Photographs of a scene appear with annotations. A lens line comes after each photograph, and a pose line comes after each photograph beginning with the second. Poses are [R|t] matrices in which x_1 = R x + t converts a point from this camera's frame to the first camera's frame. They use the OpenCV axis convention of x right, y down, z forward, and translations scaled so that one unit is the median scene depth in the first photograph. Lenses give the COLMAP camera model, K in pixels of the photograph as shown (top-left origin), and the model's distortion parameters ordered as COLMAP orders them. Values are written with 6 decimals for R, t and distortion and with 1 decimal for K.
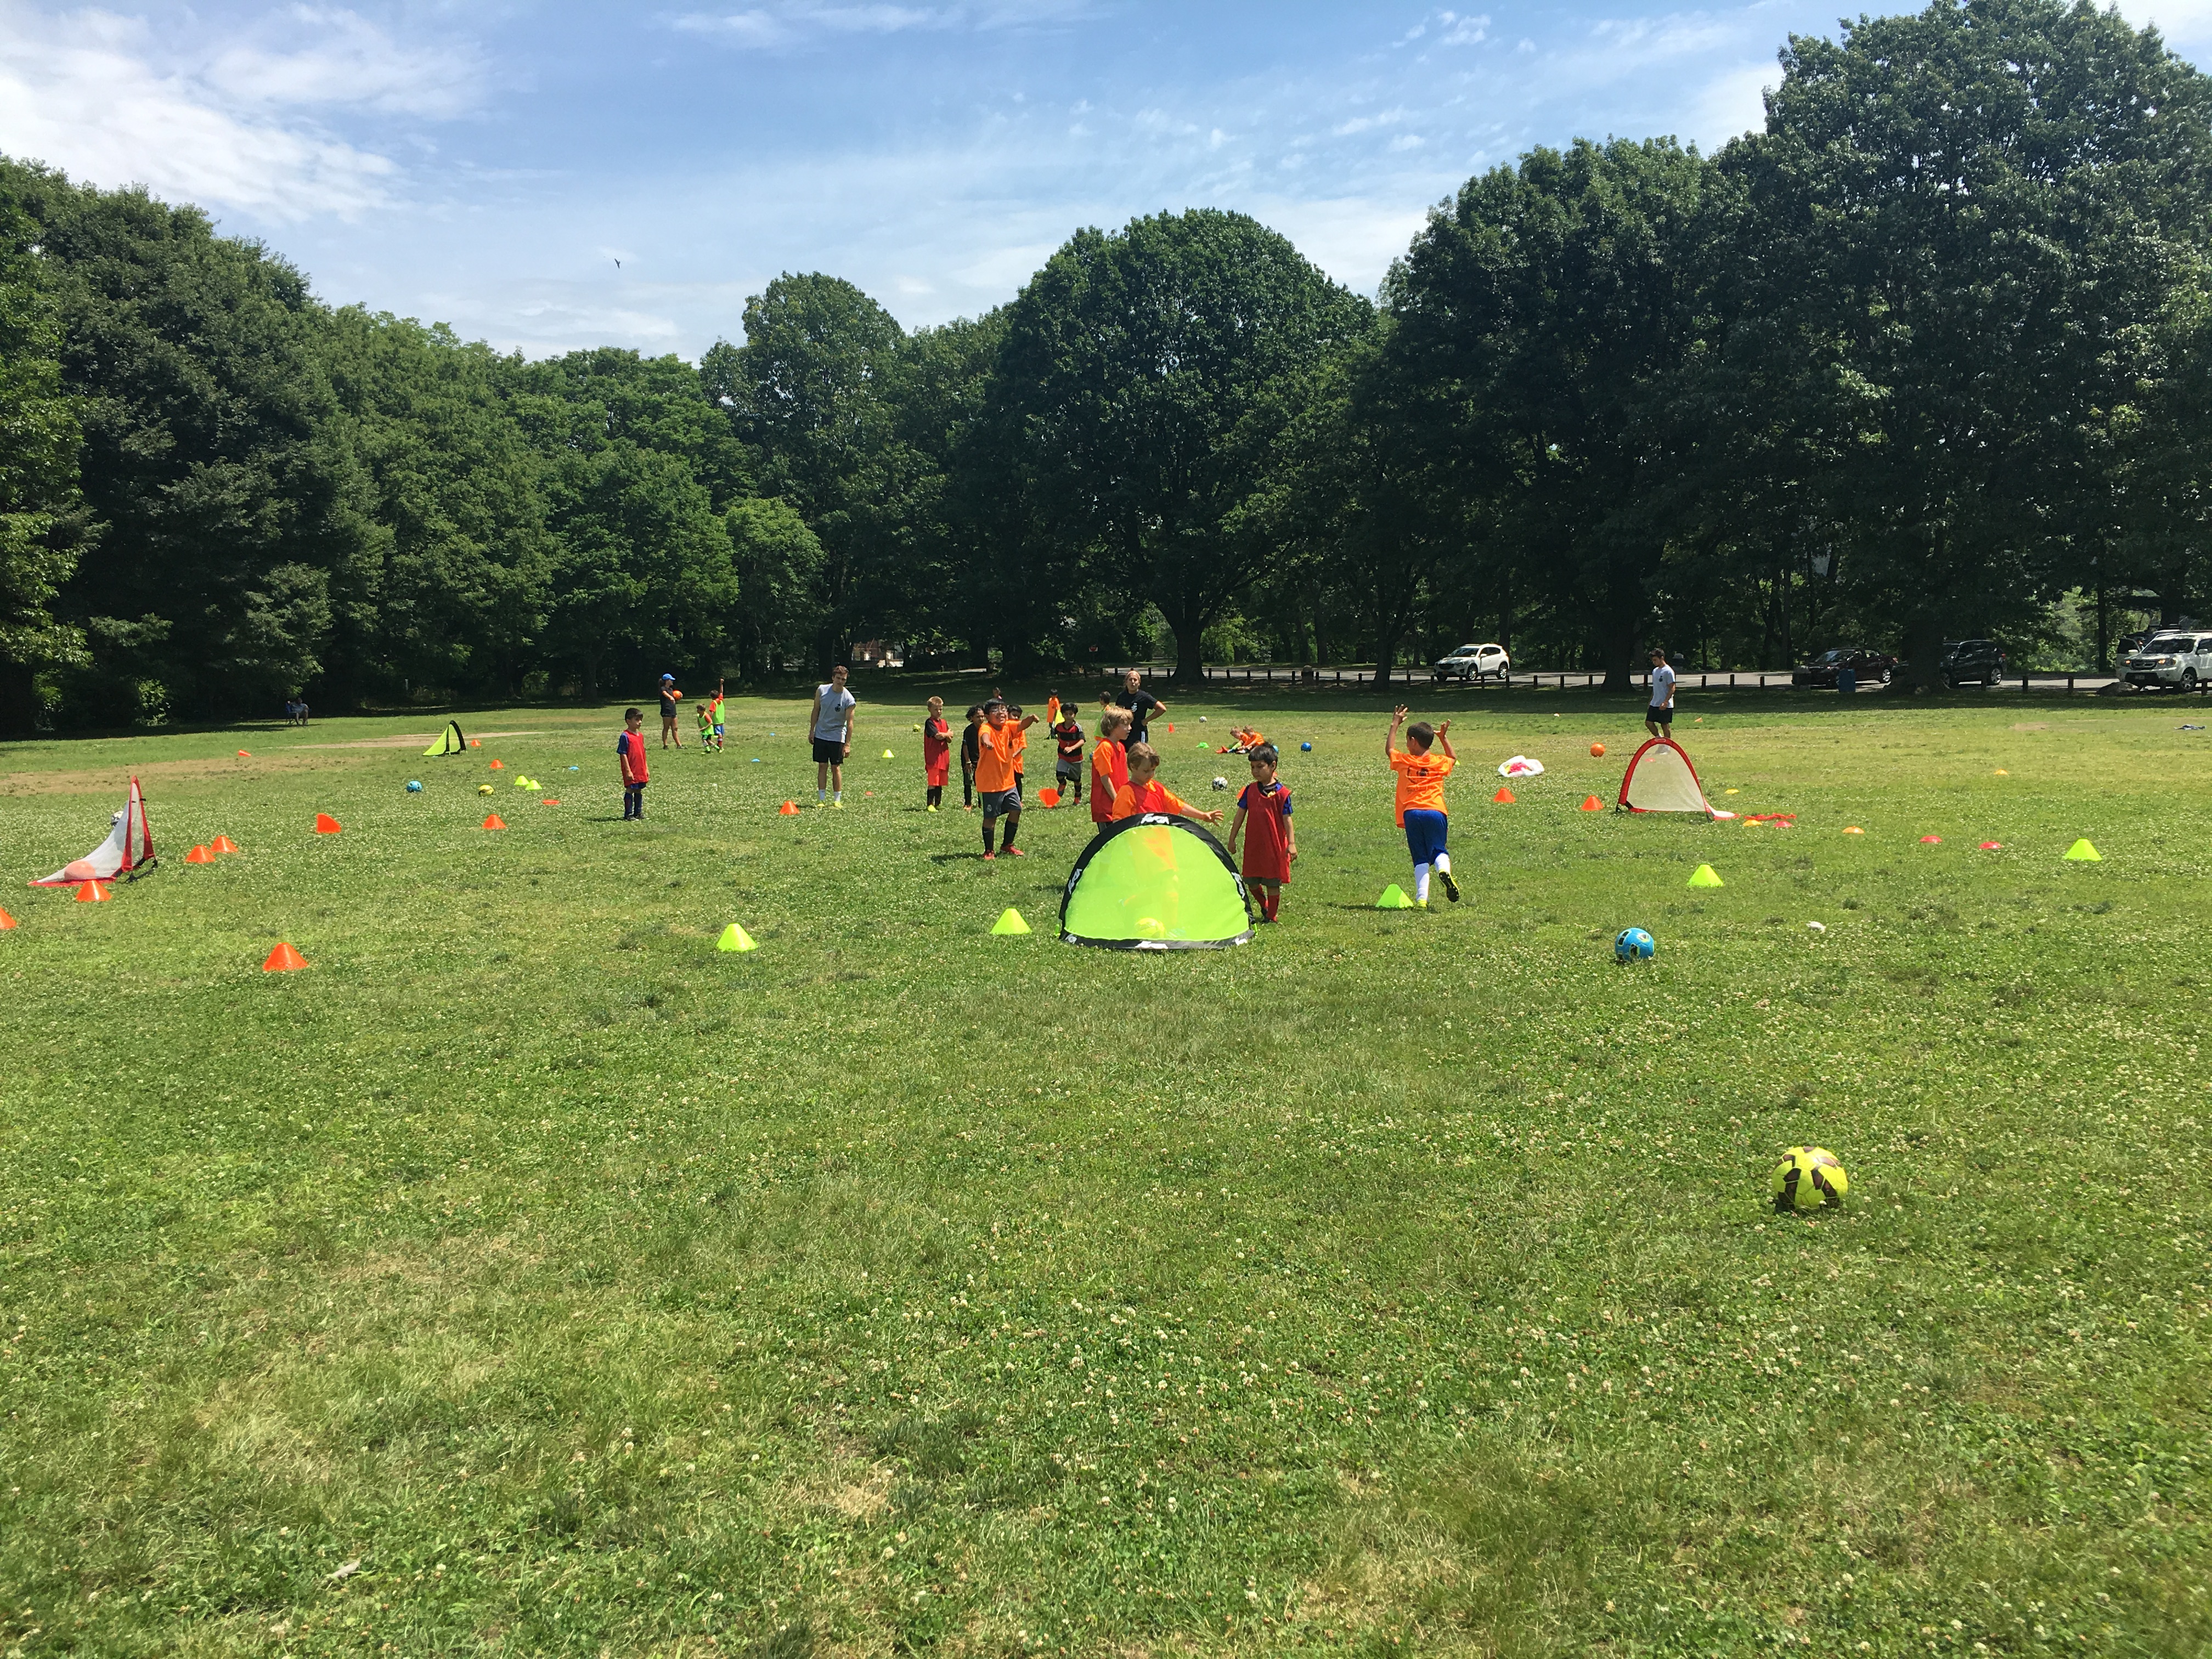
lens RADIAL K [[1874.9, 0, 1106.0], [0, 1874.9, 829.5], [0, 0, 1]] dist [0.083760, -0.103510]
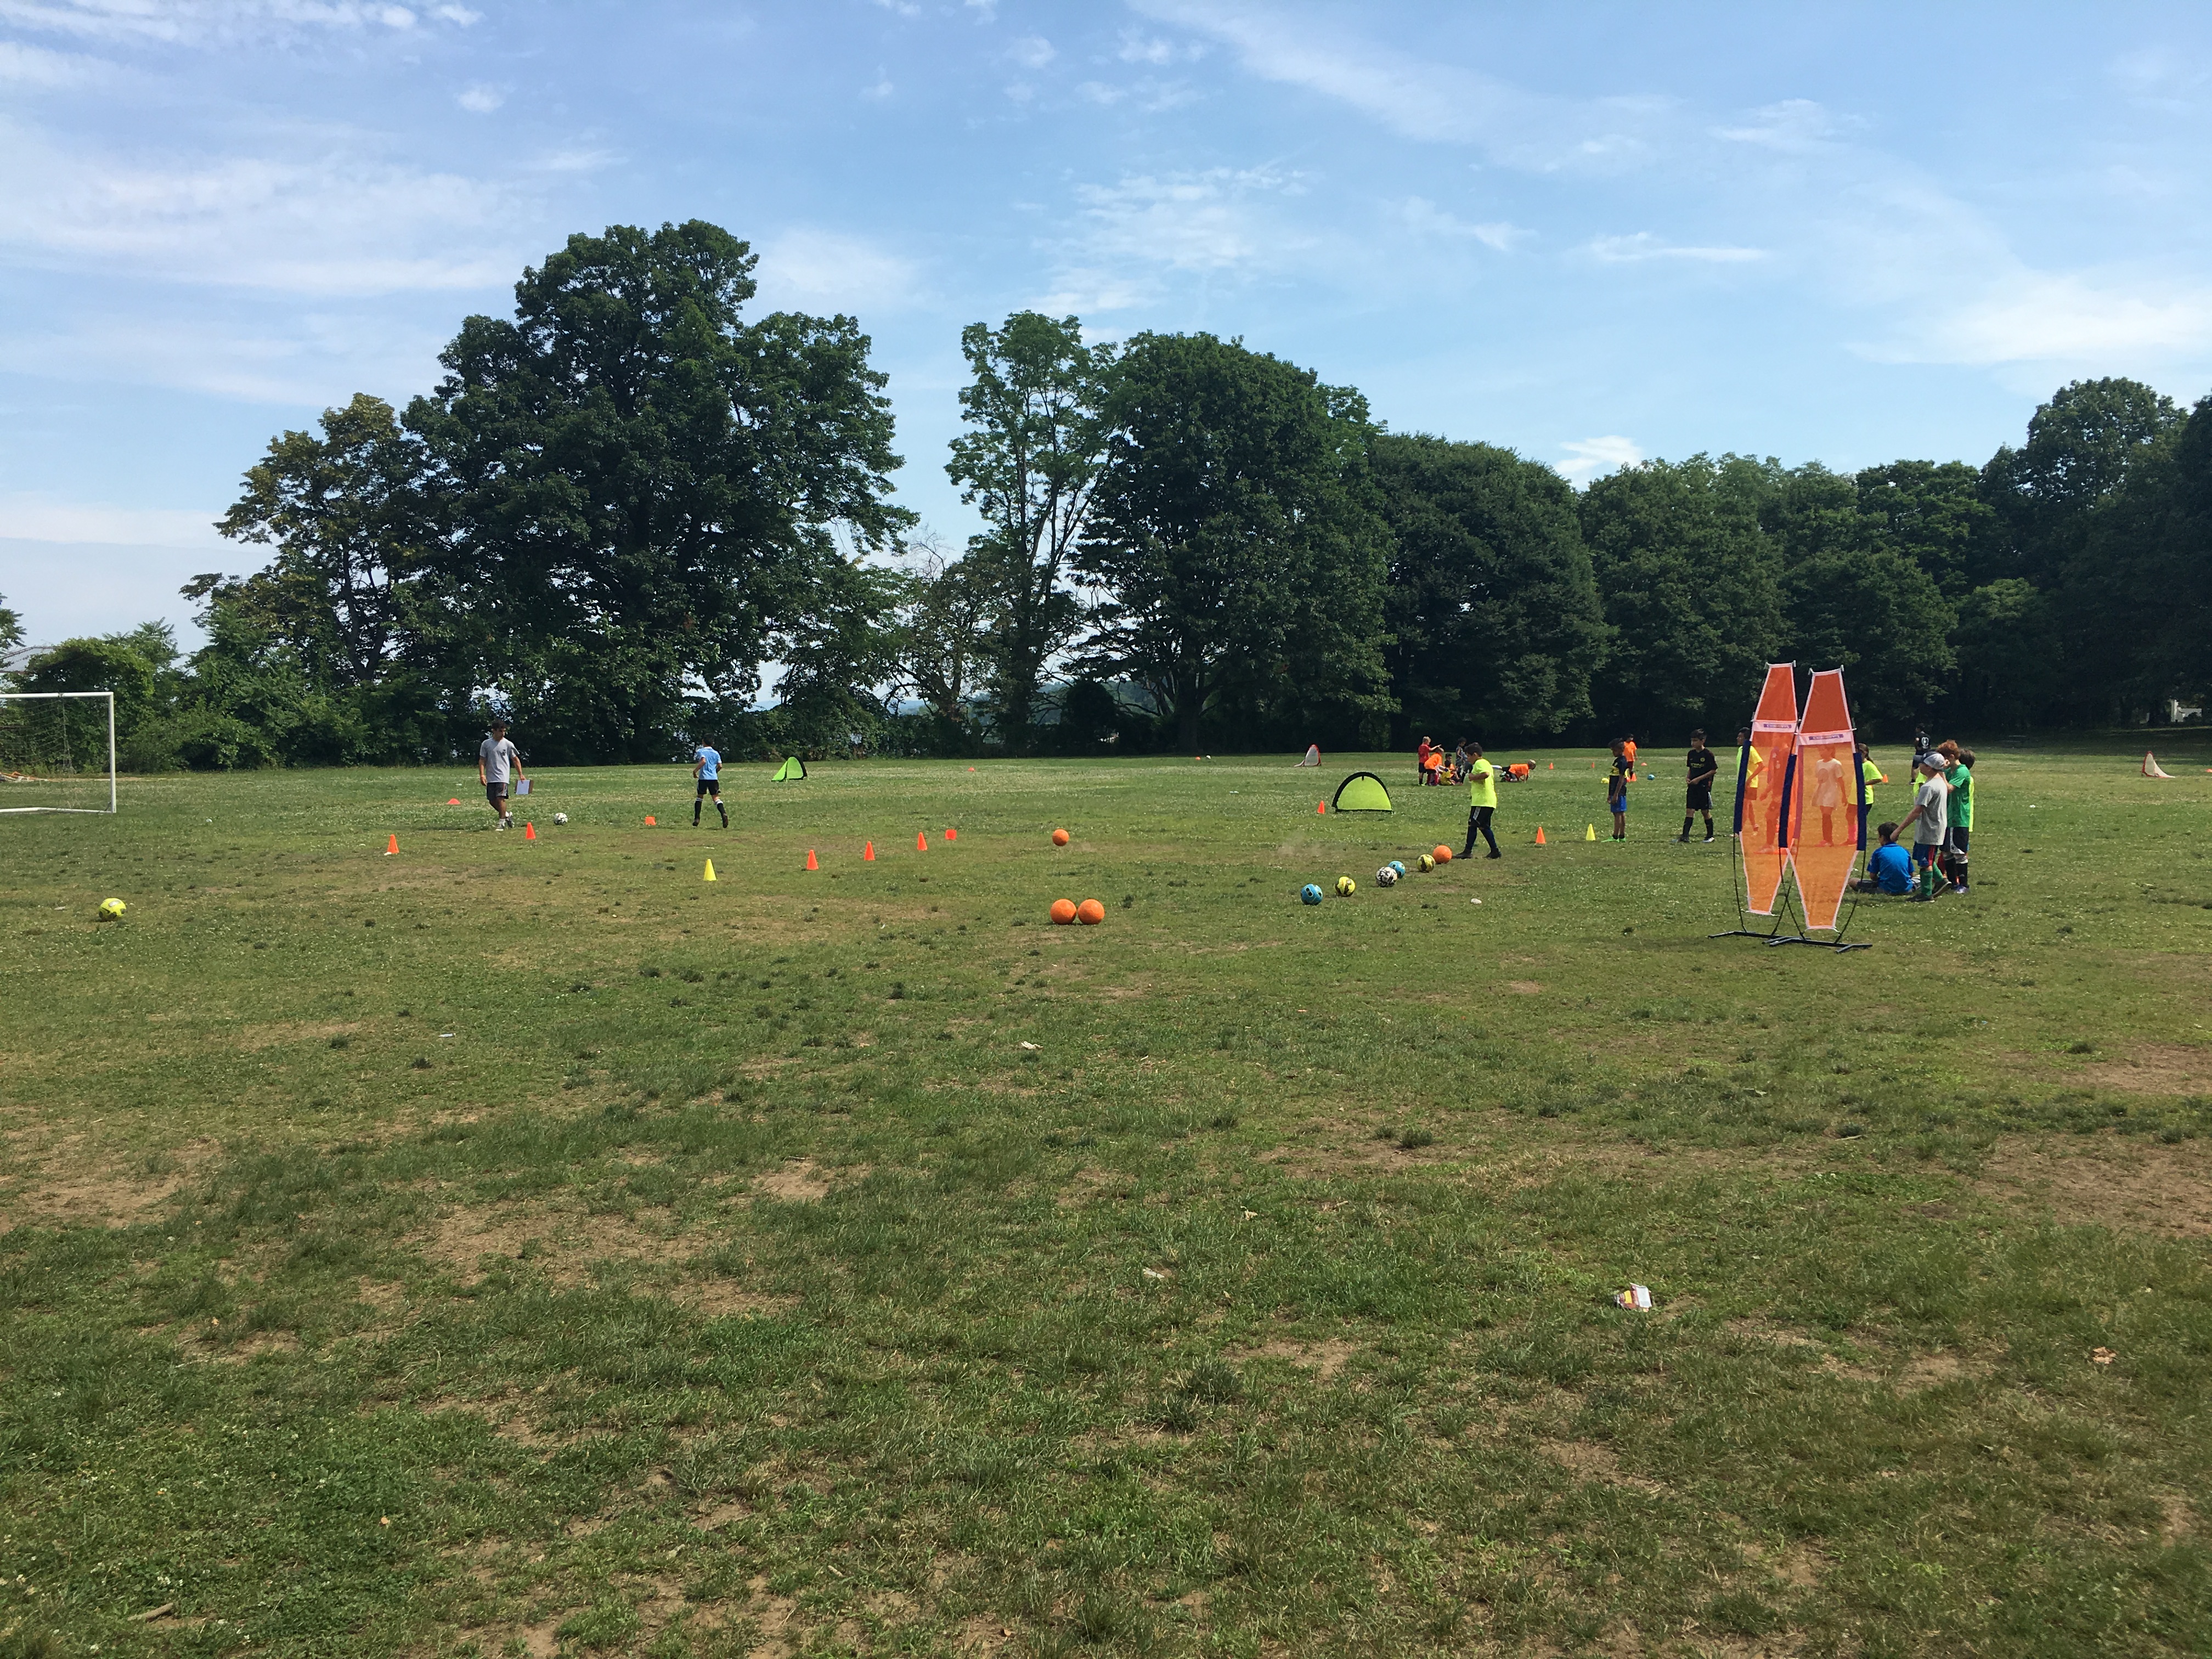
lens RADIAL K [[1882.8, 0, 1096.6], [0, 1882.8, 822.2], [0, 0, 1]] dist [0.066931, -0.064012]
pose [[0.697037, 0.057786, -0.714703, 0.370864], [-0.076531, 0.997049, 0.005975, 0.021864], [0.712940, 0.050532, 0.699402, -0.330216]]
